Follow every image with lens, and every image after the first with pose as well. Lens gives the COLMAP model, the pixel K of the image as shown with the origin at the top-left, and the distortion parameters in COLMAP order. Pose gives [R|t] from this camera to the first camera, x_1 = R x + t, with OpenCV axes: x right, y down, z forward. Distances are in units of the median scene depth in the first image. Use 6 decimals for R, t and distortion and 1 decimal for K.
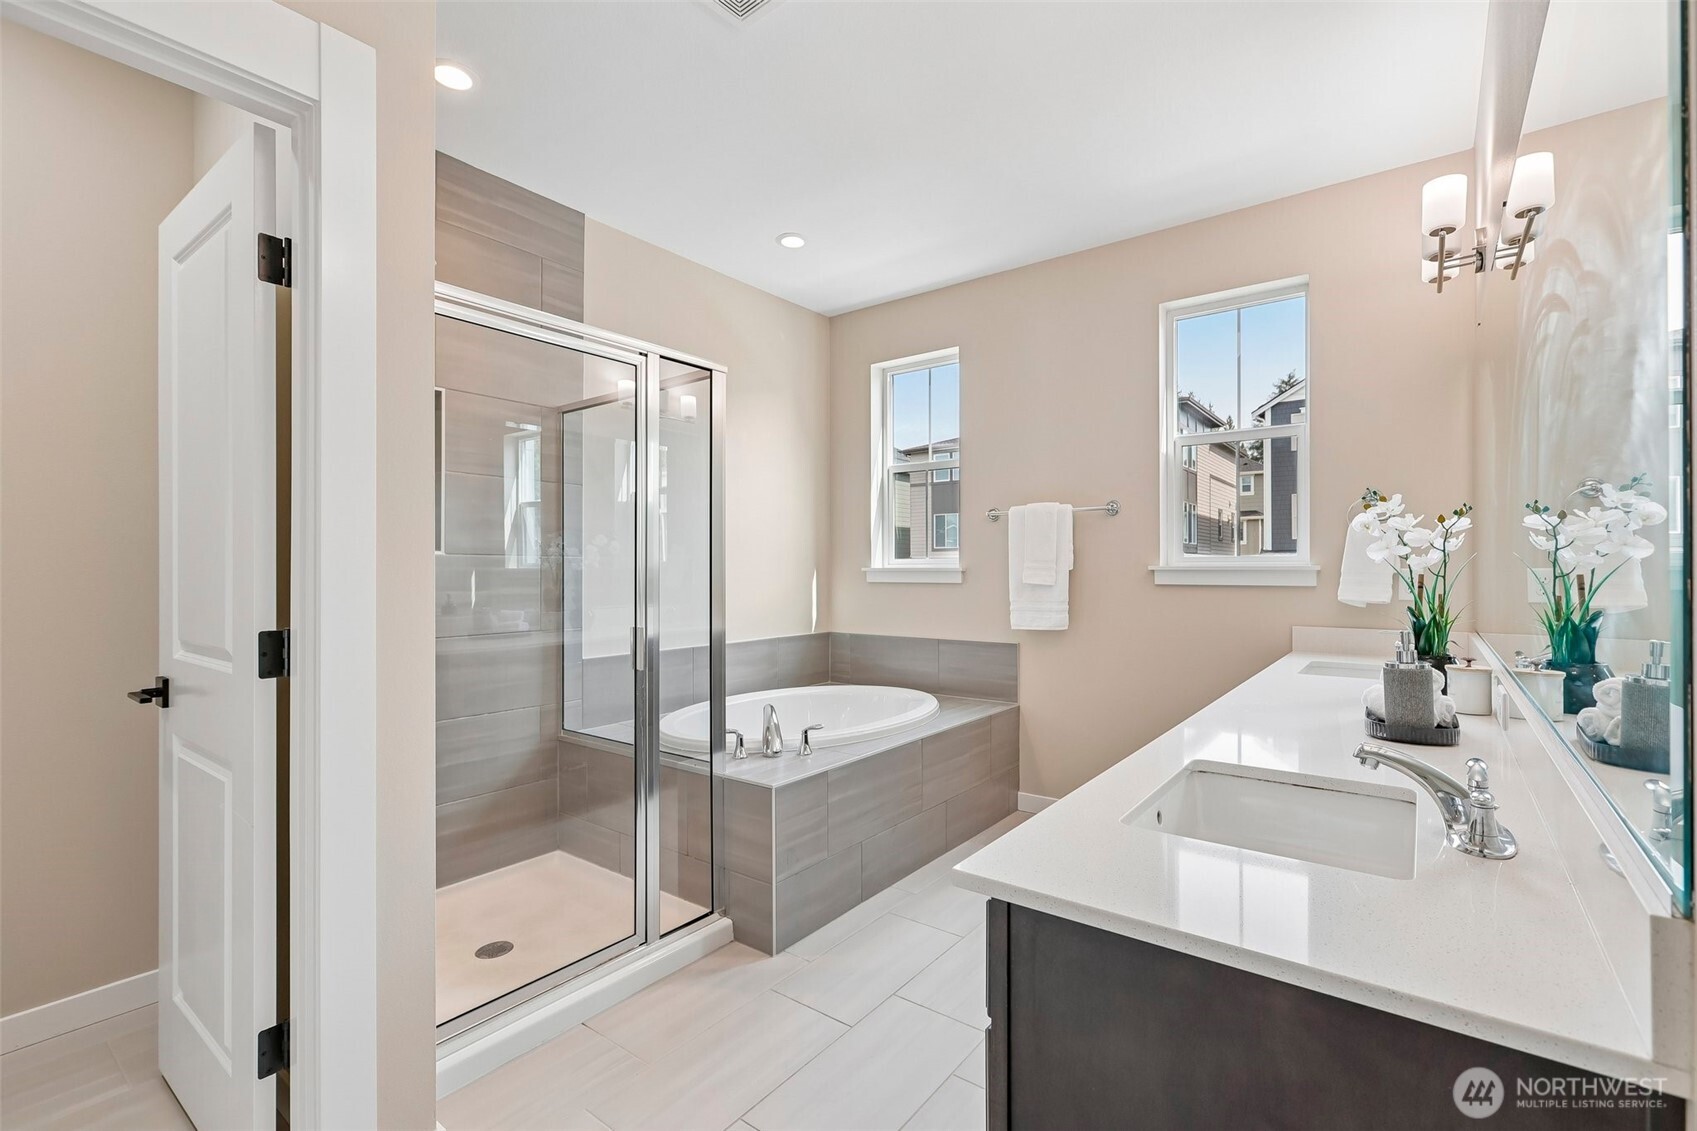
lens RADIAL K [[752.8, 0, 858.0], [0, 752.8, 566.6], [0, 0, 1]] dist [-0.000598, 0.000111]
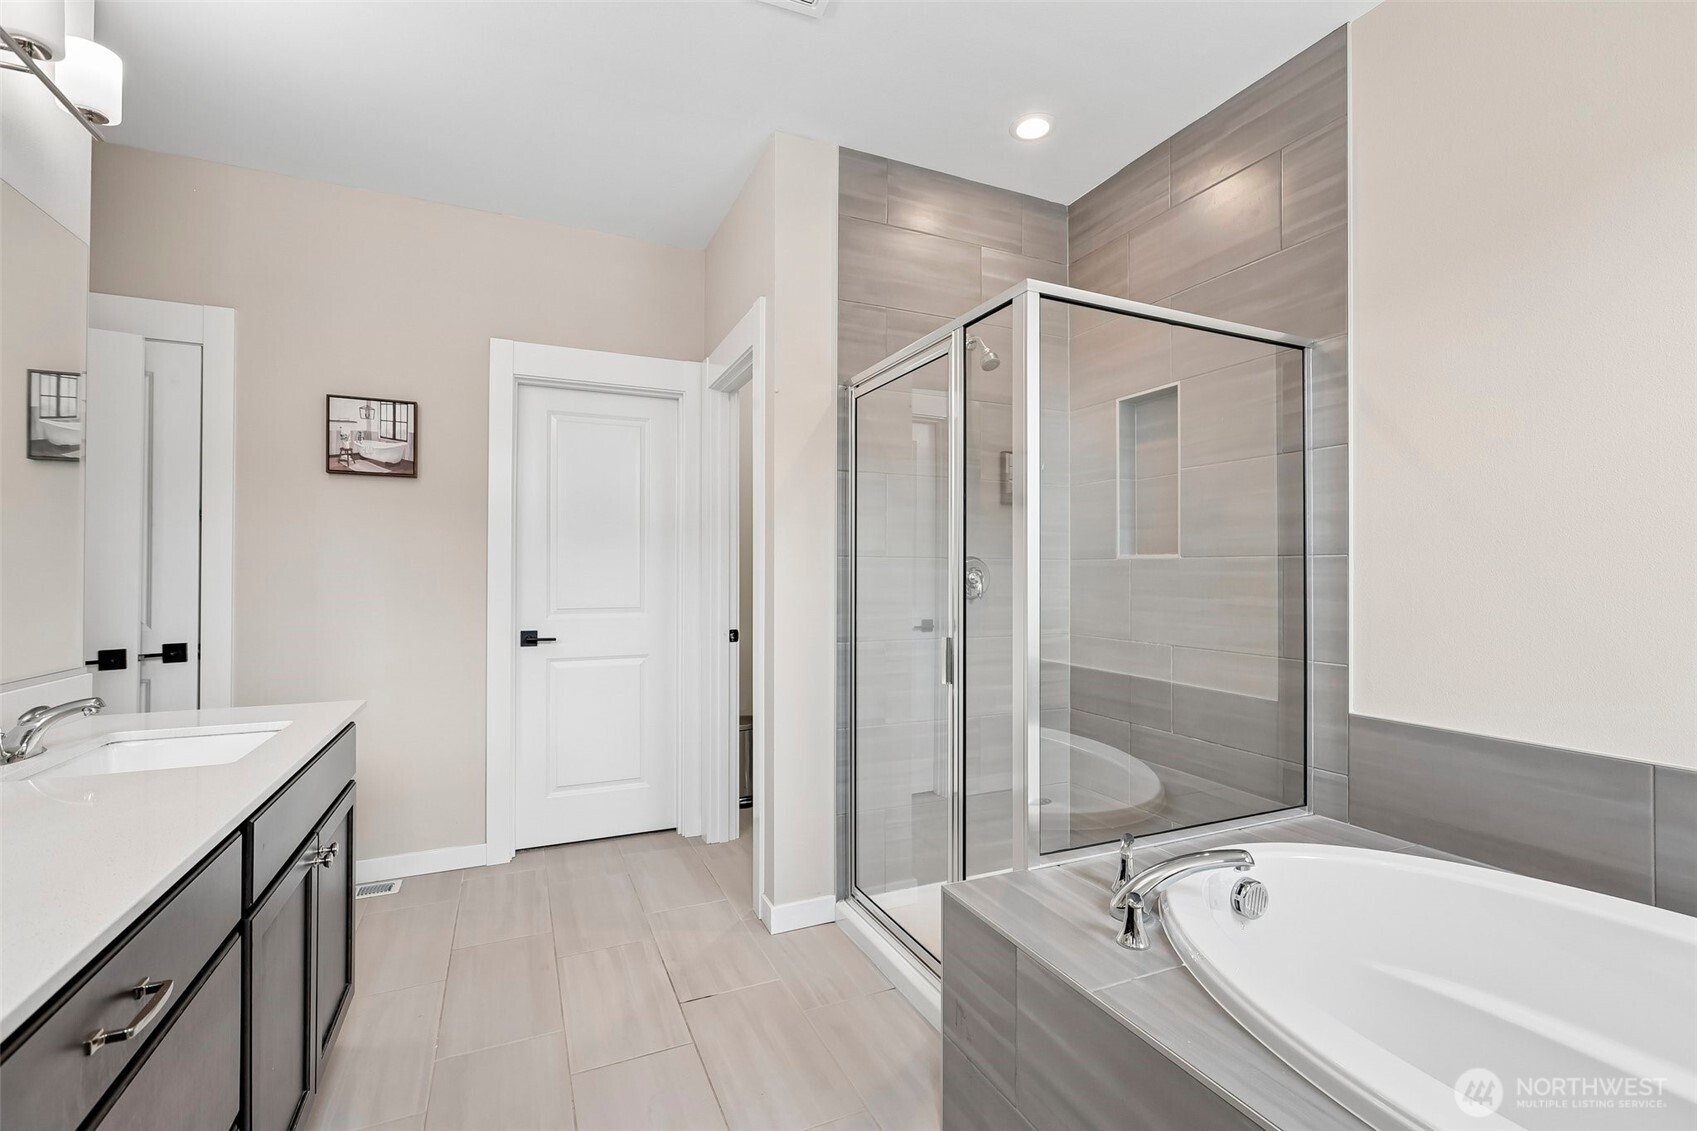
lens RADIAL K [[752.8, 0, 858.0], [0, 752.8, 566.6], [0, 0, 1]] dist [-0.000598, 0.000111]
pose [[-0.458866, -0.012728, -0.888414, 0.462072], [0.004047, 0.999857, -0.016415, 0.006908], [0.888496, -0.011127, -0.458749, 1.075266]]
